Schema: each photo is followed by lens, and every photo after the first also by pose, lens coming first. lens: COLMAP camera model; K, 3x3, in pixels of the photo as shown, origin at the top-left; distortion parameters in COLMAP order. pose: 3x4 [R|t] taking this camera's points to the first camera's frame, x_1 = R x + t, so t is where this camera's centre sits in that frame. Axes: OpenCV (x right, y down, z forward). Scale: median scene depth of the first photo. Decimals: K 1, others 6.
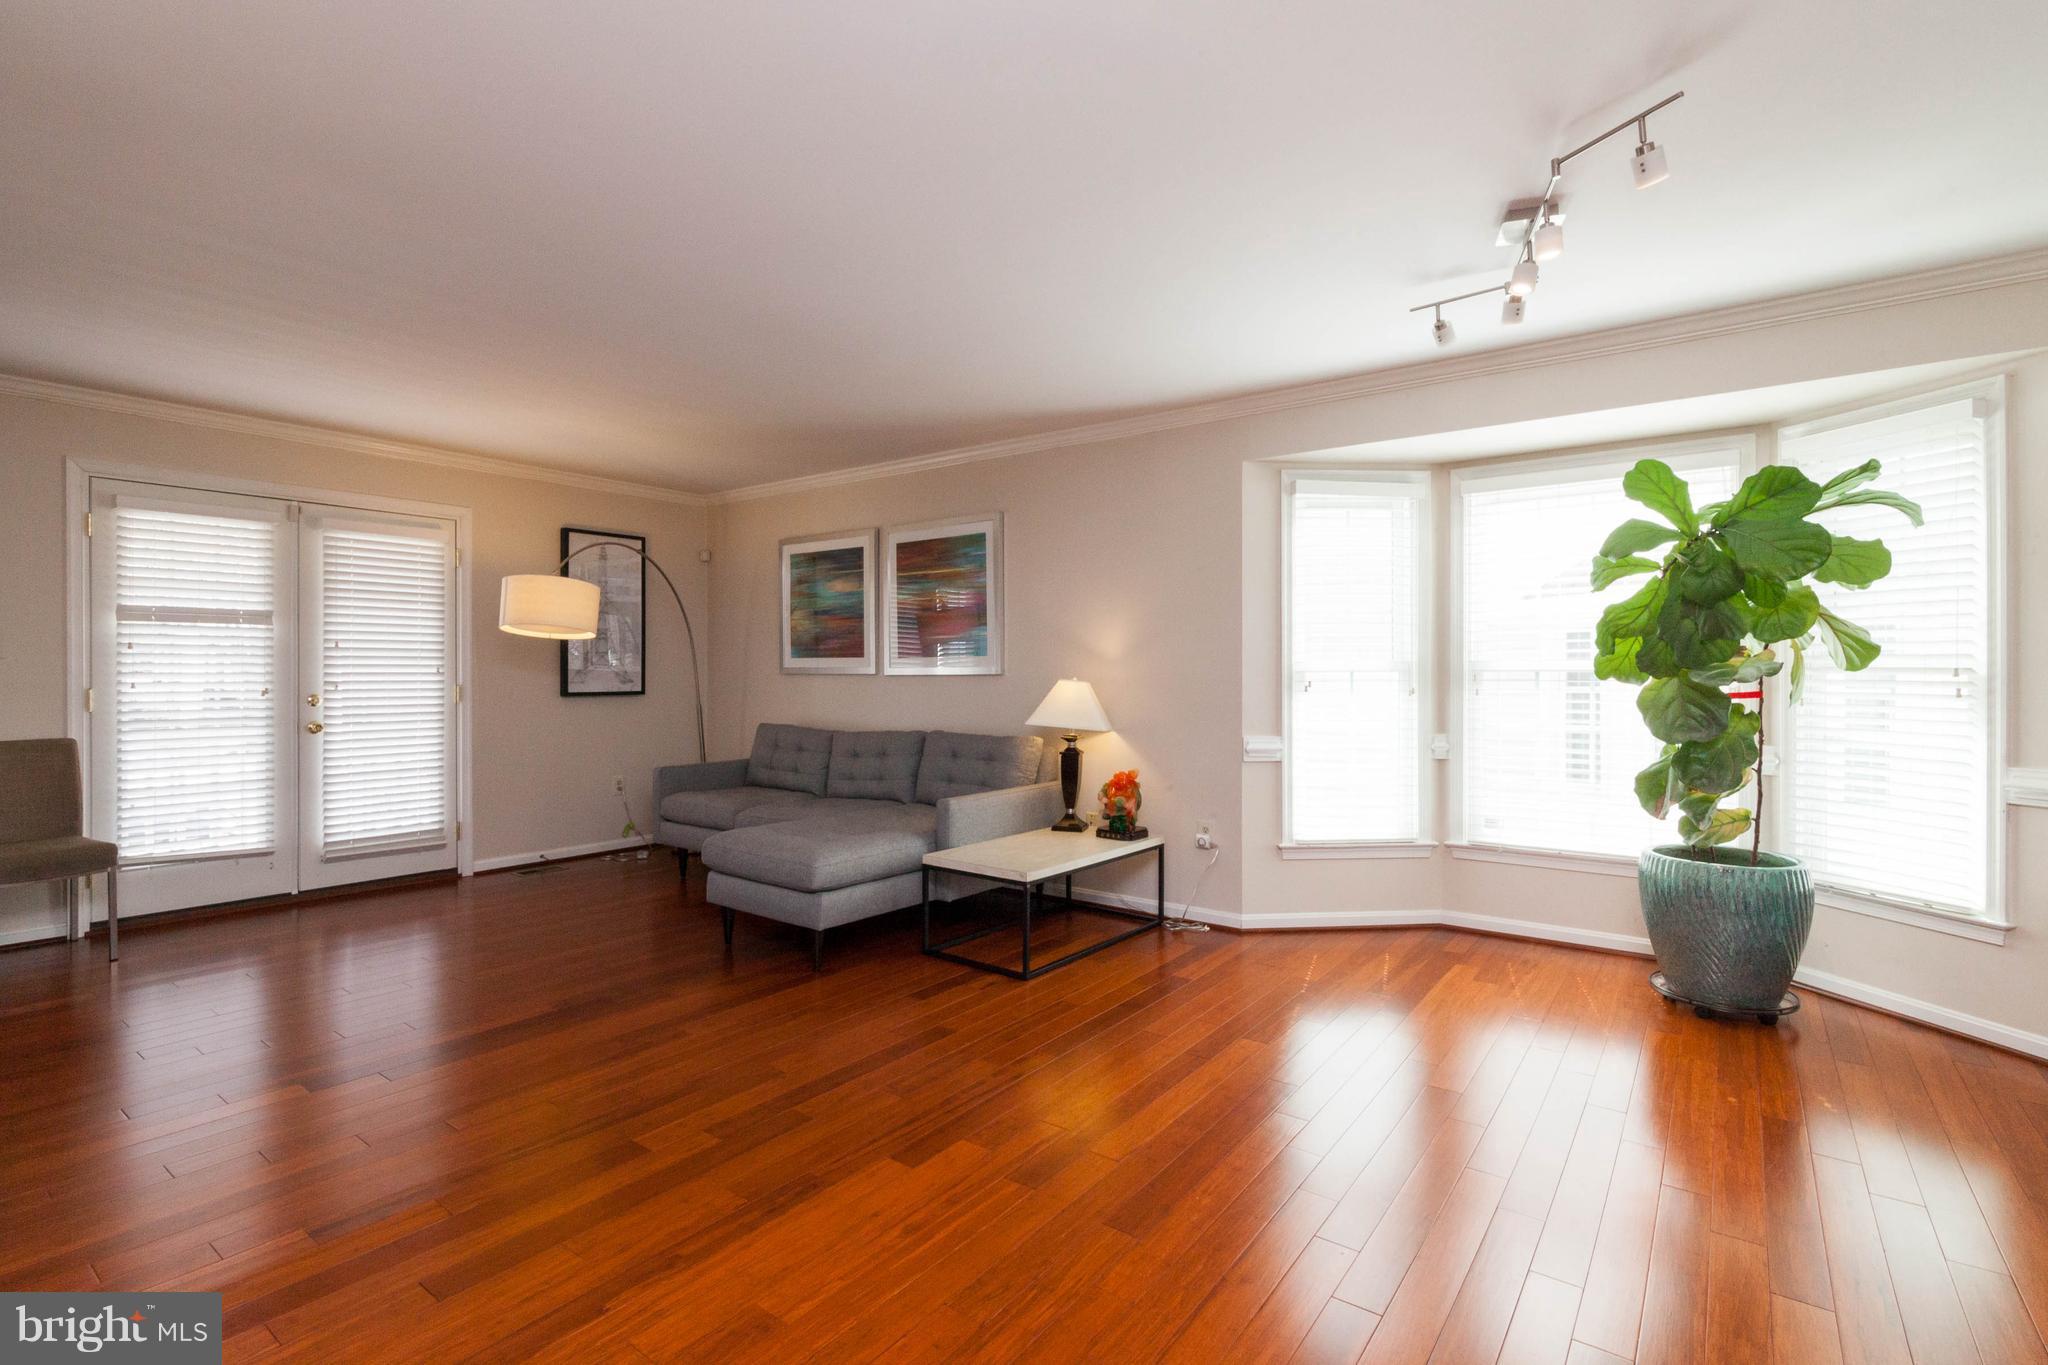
lens RADIAL K [[959.9, 0, 1047.2], [0, 959.9, 664.5], [0, 0, 1]] dist [-0.011637, -0.000170]
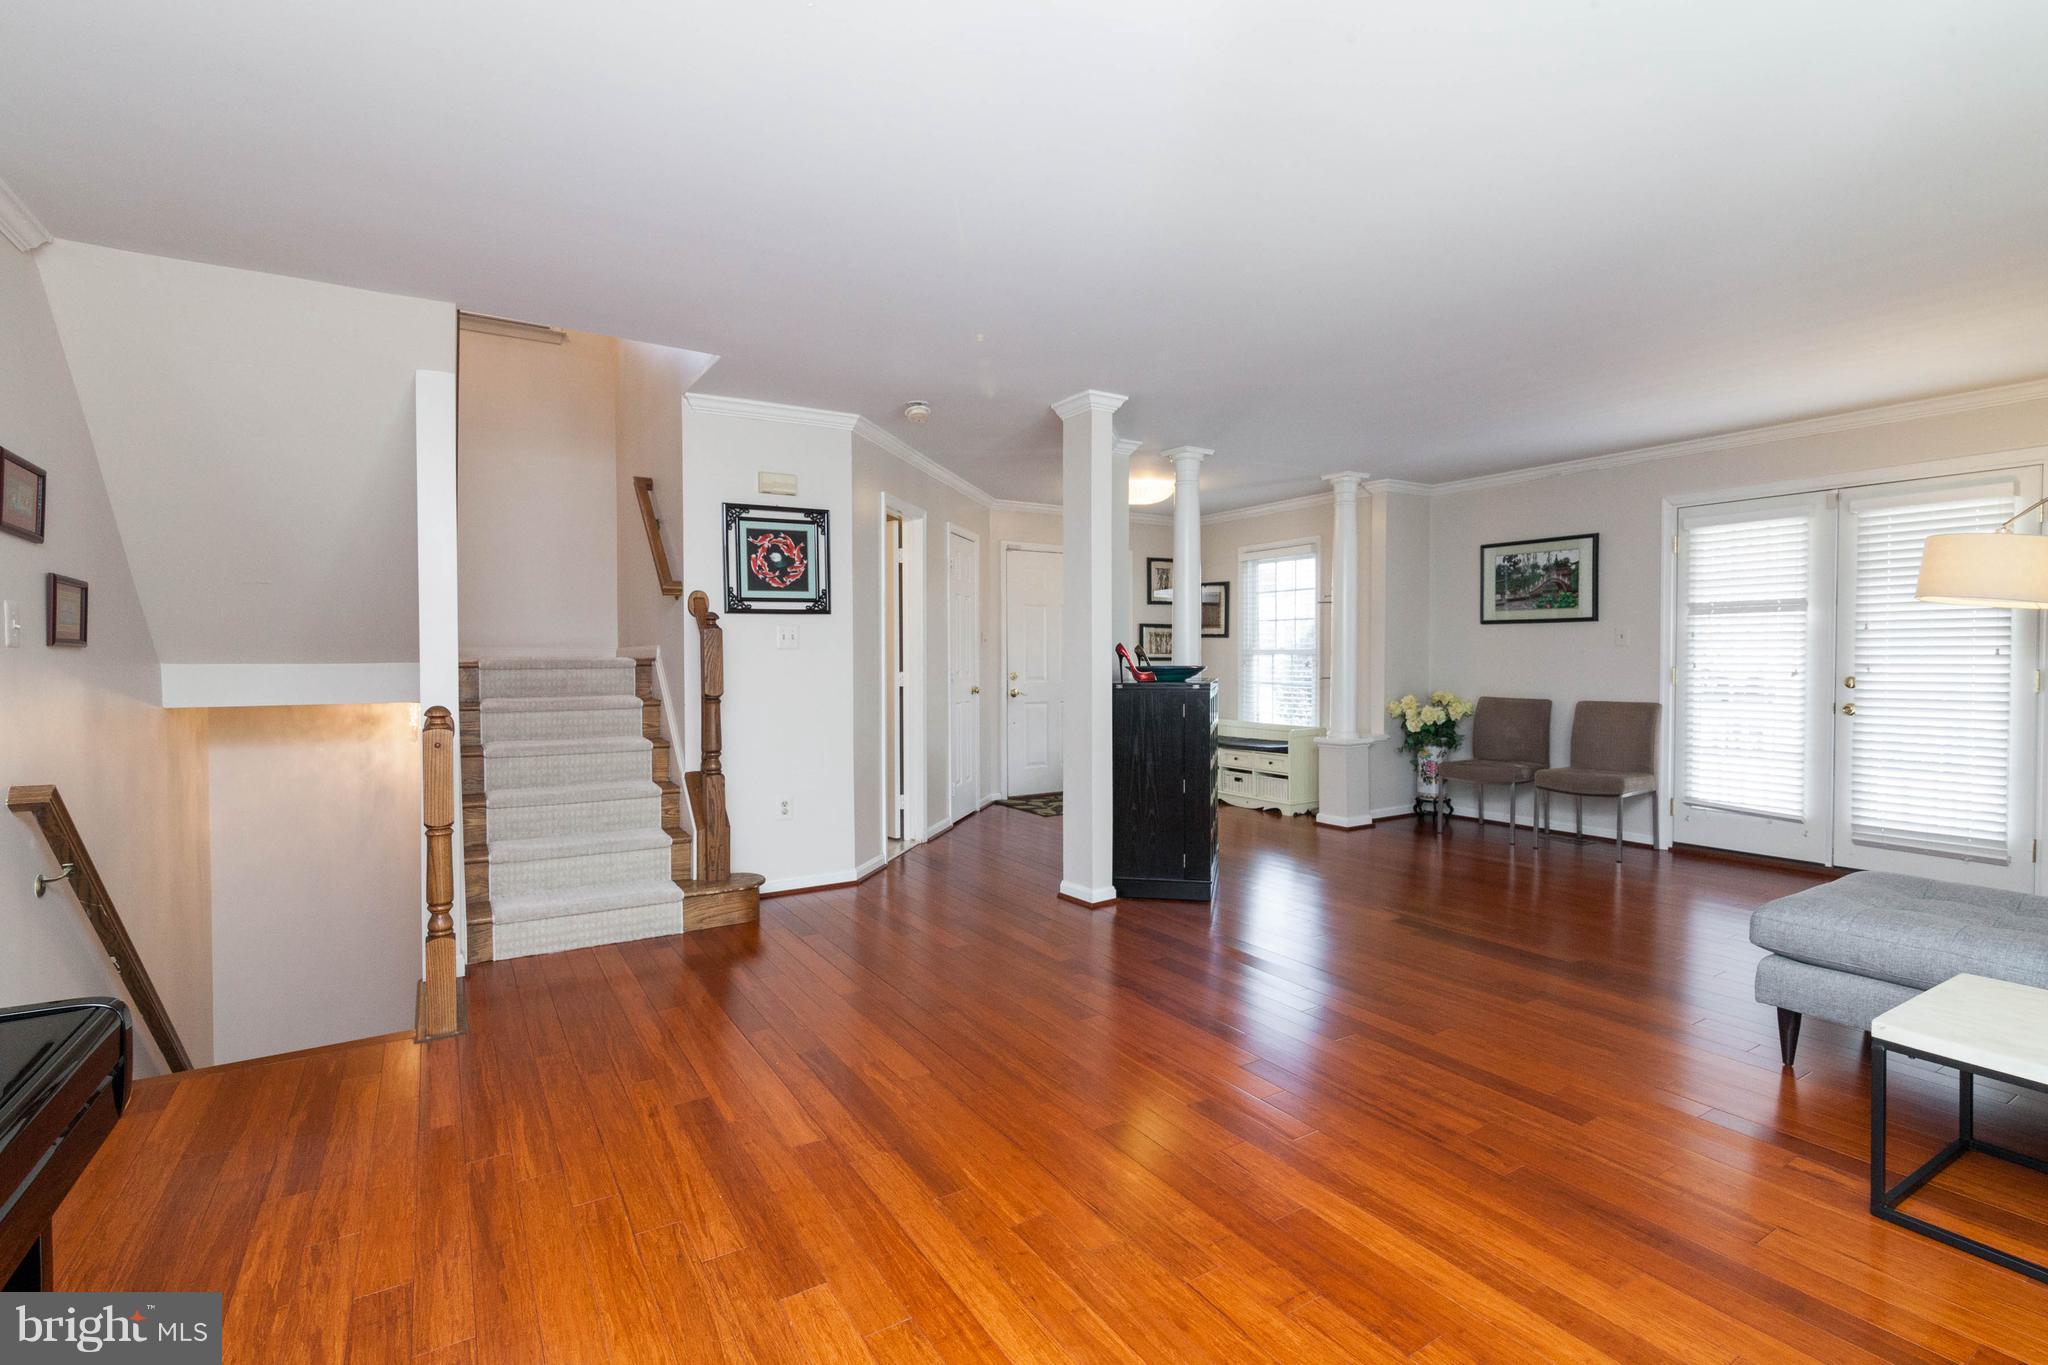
lens RADIAL K [[953.9, 0, 1024.0], [0, 953.9, 682.5], [0, 0, 1]] dist [0.000671, 0.000301]
pose [[-0.387426, 0.026766, -0.921512, 0.531536], [0.008433, 0.999640, 0.025490, 0.004394], [0.921862, 0.002104, -0.387512, 0.609359]]
